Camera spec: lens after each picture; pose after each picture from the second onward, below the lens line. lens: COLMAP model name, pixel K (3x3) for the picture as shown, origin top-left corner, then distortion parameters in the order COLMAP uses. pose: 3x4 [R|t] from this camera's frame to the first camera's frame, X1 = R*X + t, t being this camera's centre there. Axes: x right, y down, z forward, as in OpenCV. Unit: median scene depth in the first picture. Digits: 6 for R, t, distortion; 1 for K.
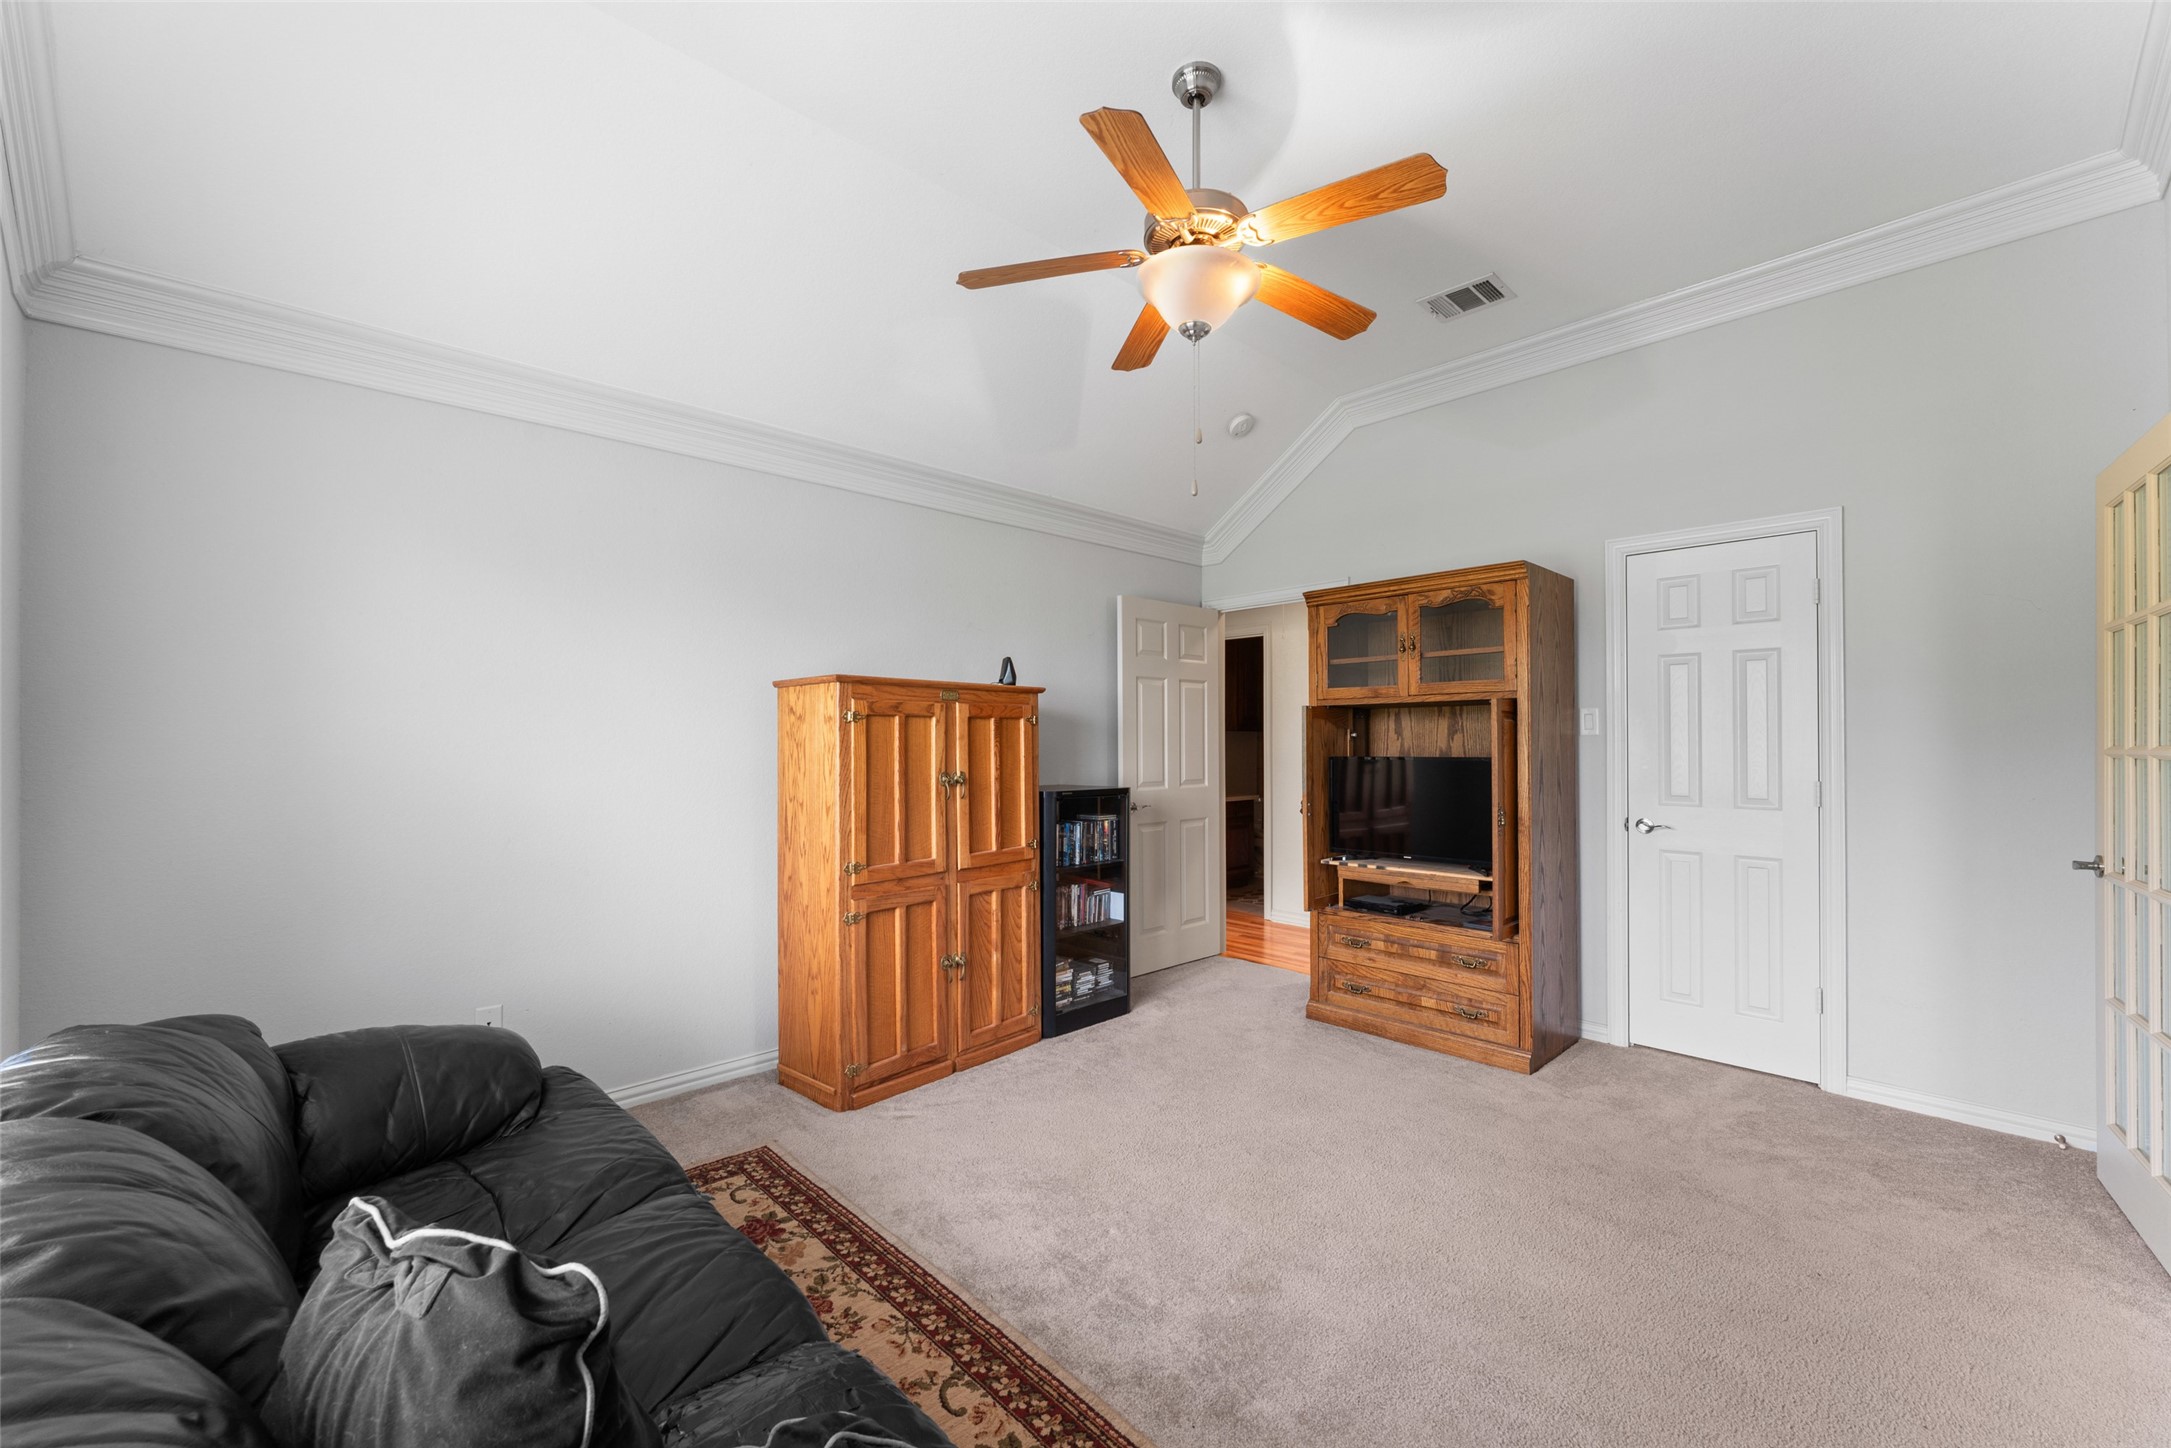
lens RADIAL K [[863.5, 0, 1075.6], [0, 863.5, 733.2], [0, 0, 1]] dist [-0.000033, 0.000077]
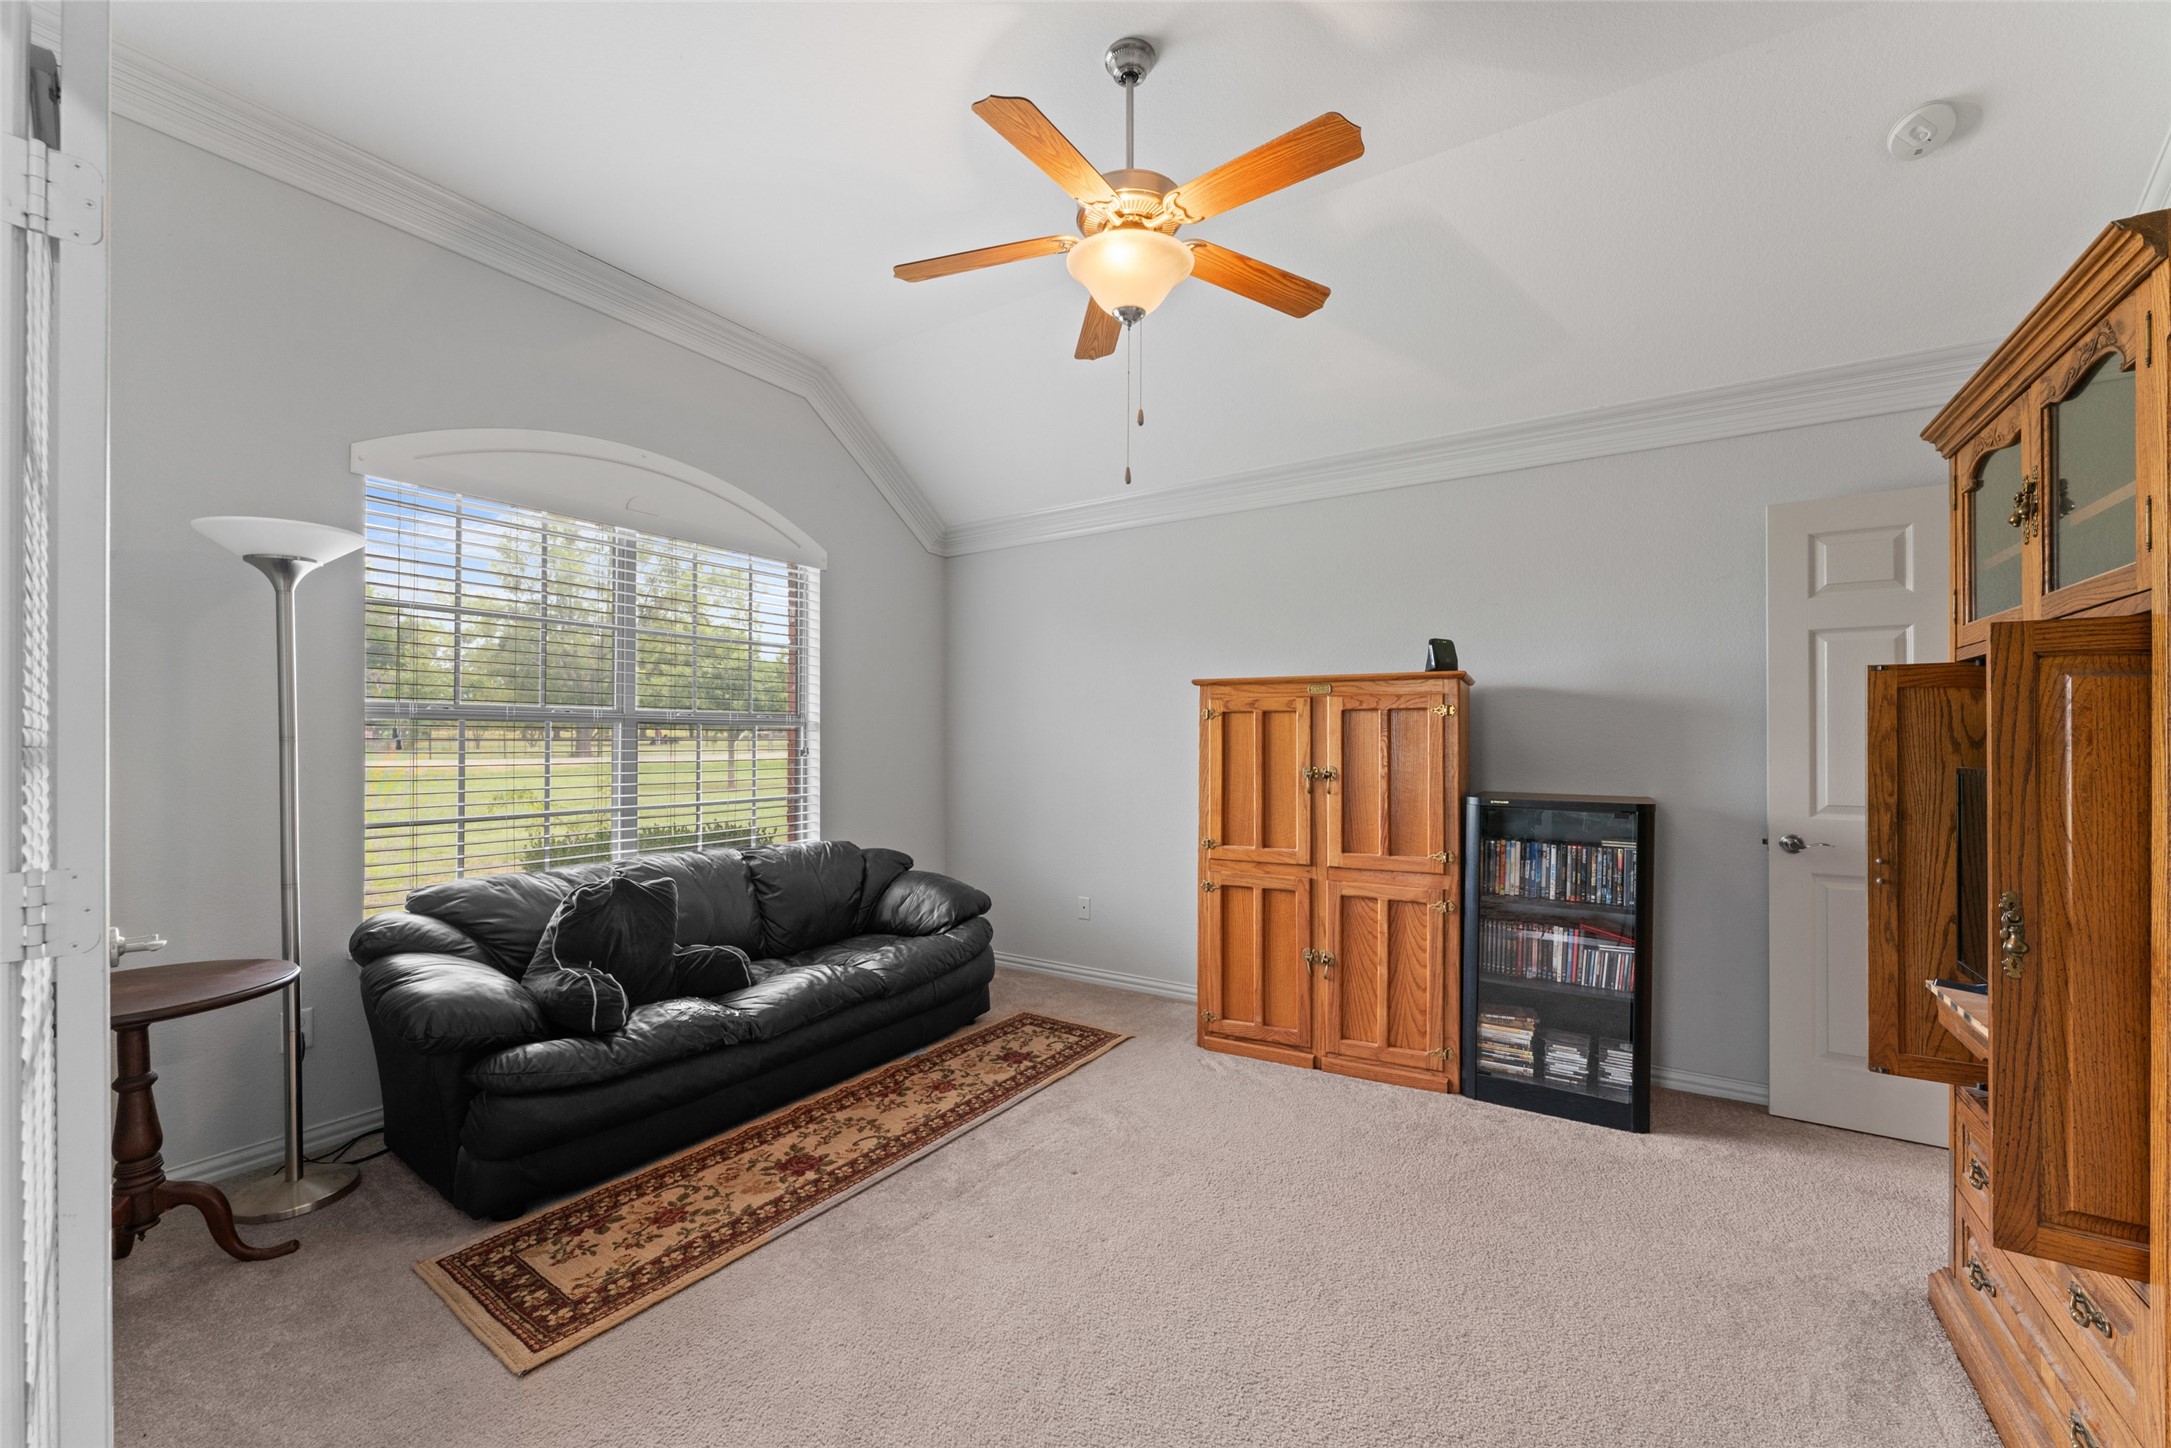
lens RADIAL K [[863.5, 0, 1075.6], [0, 863.5, 733.2], [0, 0, 1]] dist [-0.000033, 0.000077]
pose [[0.237849, -0.000985, -0.971302, 0.762173], [0.007548, 0.999971, 0.000834, 0.003716], [0.971273, -0.007530, 0.237850, 0.499423]]
